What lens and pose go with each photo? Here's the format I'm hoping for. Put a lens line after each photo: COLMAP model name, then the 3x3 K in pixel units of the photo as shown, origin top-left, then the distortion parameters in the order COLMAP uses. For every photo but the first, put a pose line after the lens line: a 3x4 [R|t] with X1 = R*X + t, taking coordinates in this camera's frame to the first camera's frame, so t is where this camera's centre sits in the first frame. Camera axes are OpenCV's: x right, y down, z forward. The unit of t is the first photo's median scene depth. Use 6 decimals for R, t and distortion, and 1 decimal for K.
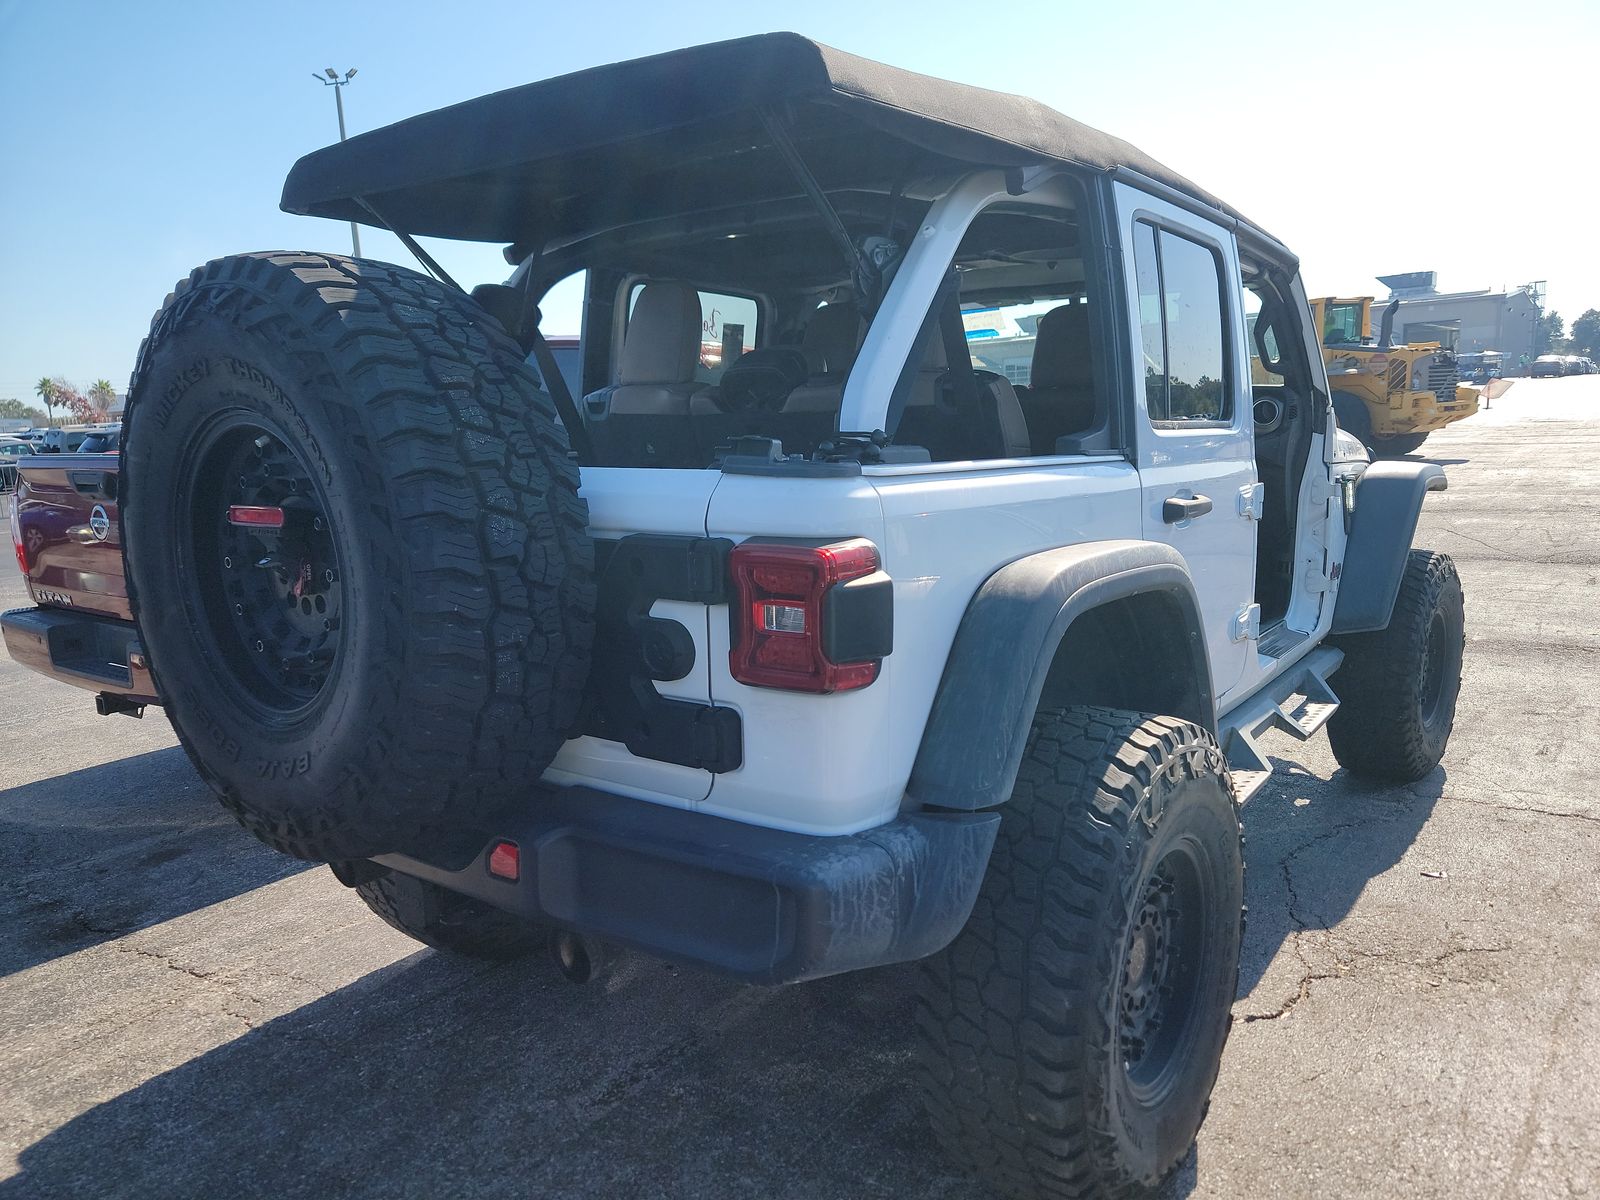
lens RADIAL K [[1131.1, 0, 809.5], [0, 1131.1, 599.3], [0, 0, 1]] dist [0.036078, -0.032111]
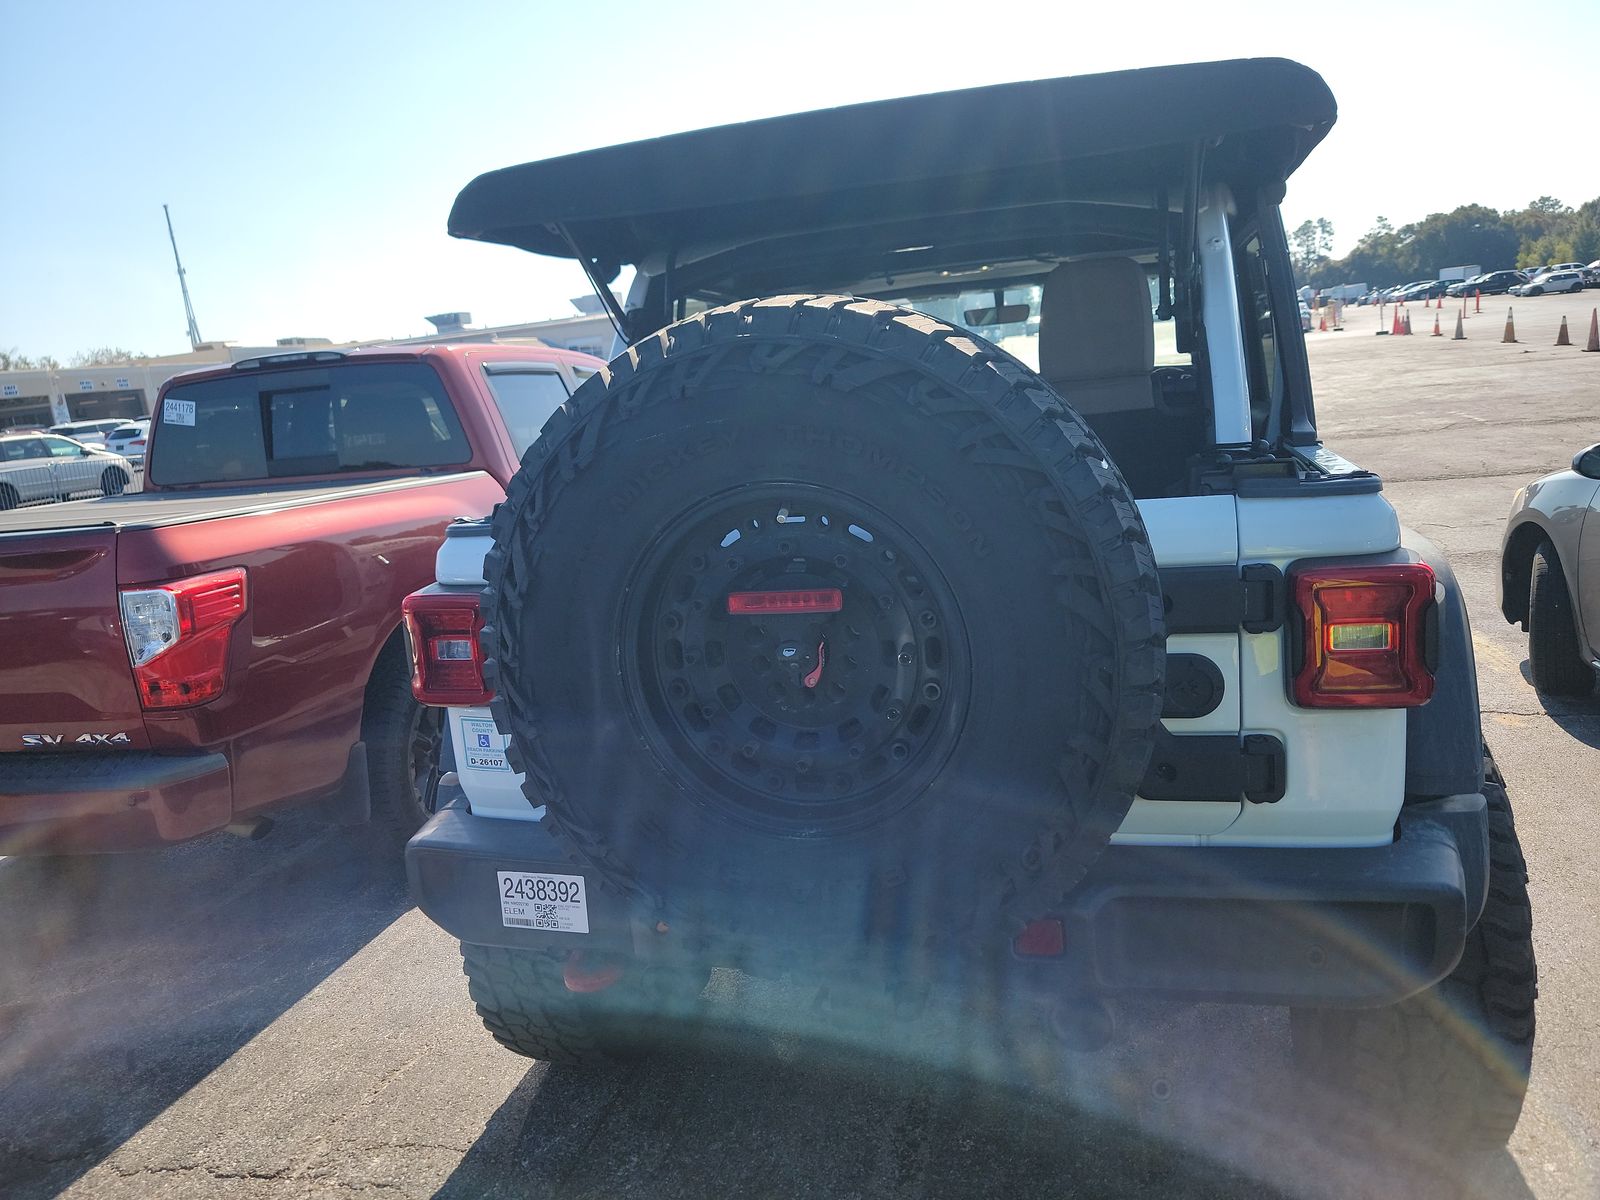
lens RADIAL K [[1131.1, 0, 815.8], [0, 1131.1, 567.1], [0, 0, 1]] dist [0.036078, -0.032111]
pose [[0.936740, -0.121145, 0.328394, -0.732978], [0.125610, 0.992050, 0.007667, -0.103698], [-0.326712, 0.034067, 0.944510, 0.187461]]
